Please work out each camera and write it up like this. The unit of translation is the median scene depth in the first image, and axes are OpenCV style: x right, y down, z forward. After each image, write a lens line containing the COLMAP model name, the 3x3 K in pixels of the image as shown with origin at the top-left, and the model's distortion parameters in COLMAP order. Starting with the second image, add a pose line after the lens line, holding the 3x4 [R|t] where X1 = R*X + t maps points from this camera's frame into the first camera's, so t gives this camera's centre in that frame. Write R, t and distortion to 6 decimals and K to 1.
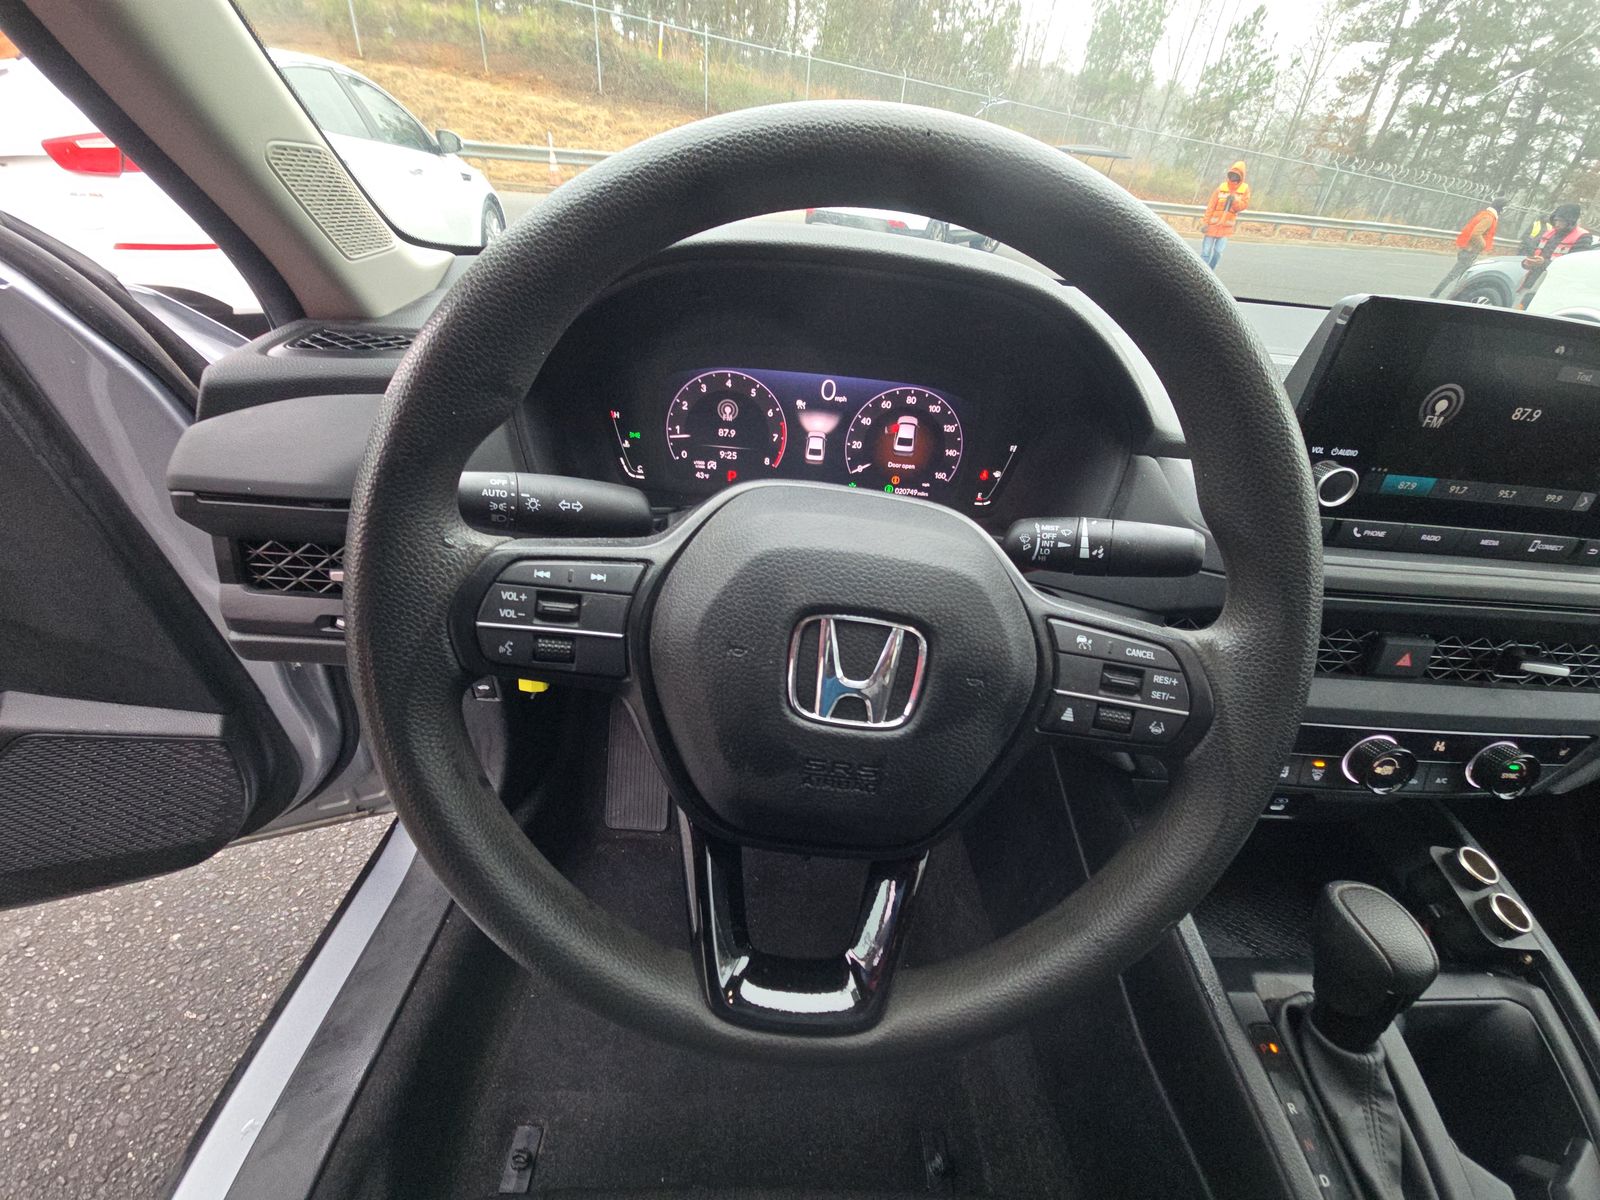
lens RADIAL K [[639.6, 0, 745.6], [0, 639.6, 549.8], [0, 0, 1]] dist [0.024134, -0.017300]
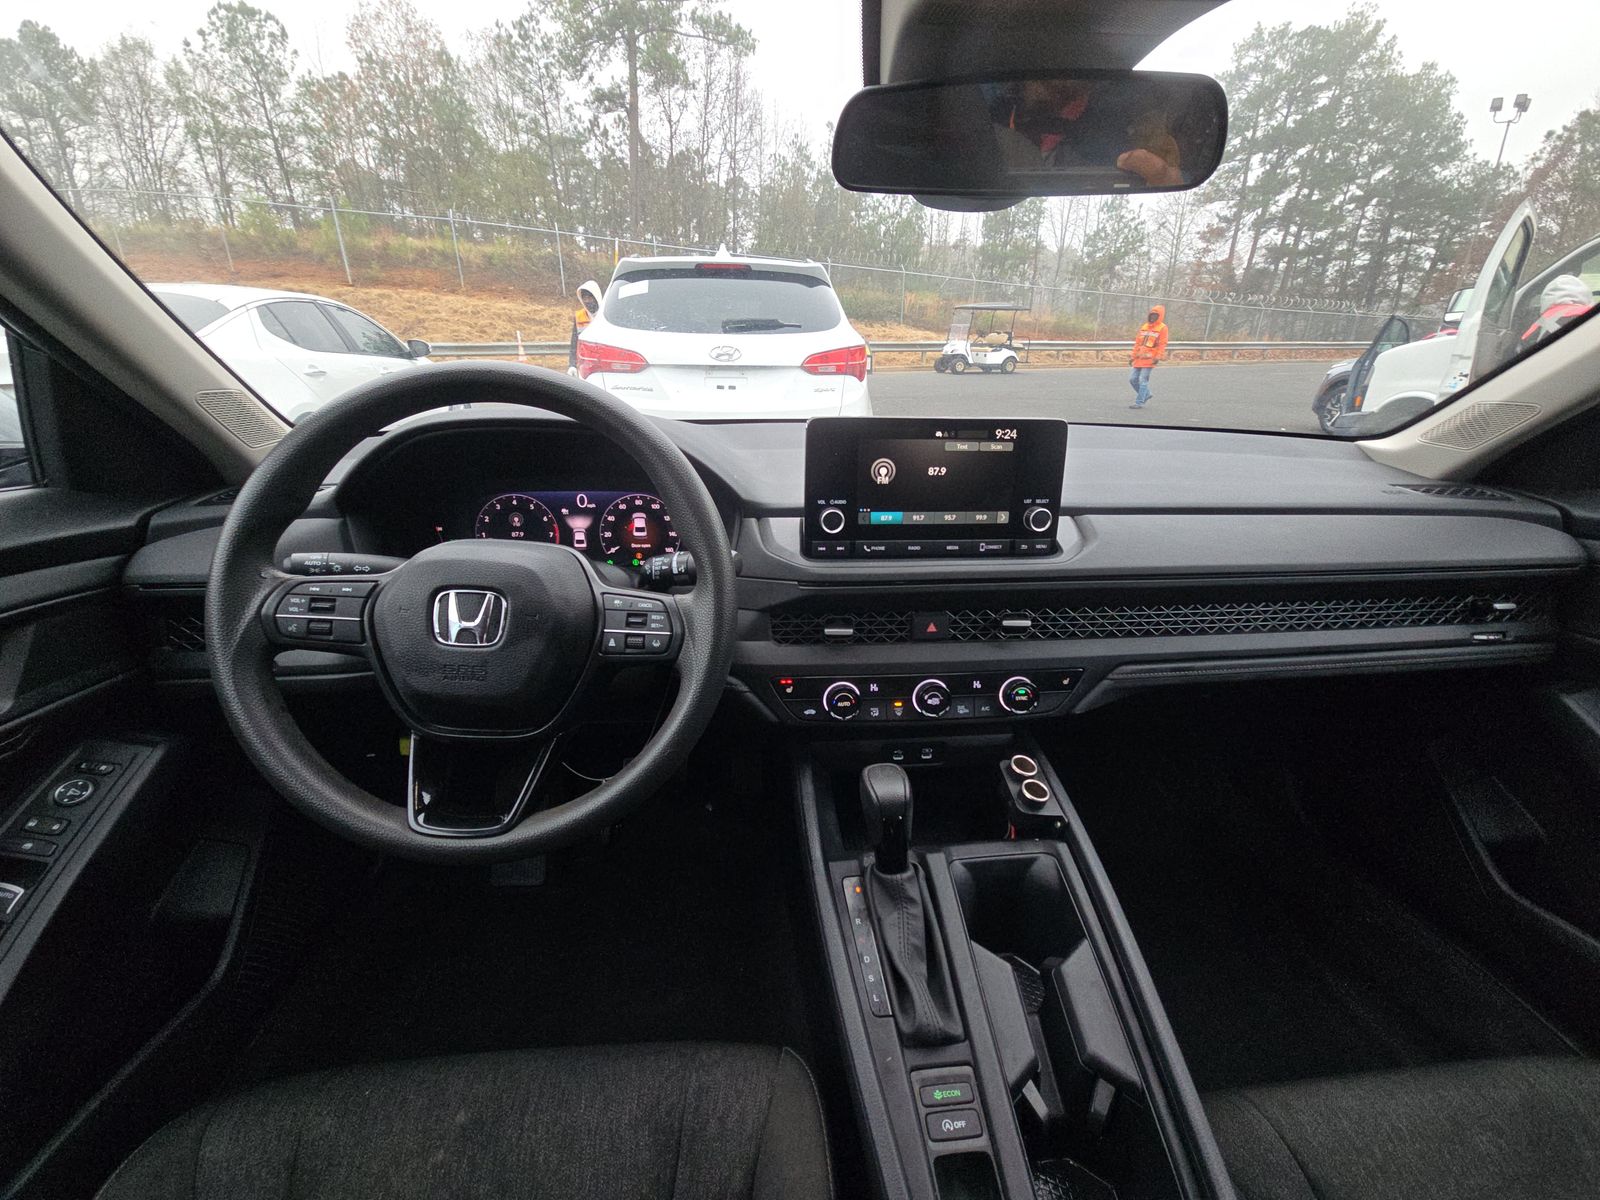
lens RADIAL K [[676.3, 0, 803.3], [0, 676.3, 567.0], [0, 0, 1]] dist [-0.000003, -0.000014]
pose [[0.994253, -0.096047, 0.047282, 0.098267], [0.103605, 0.974492, -0.199075, 0.049075], [-0.026956, 0.202830, 0.978843, -0.098231]]
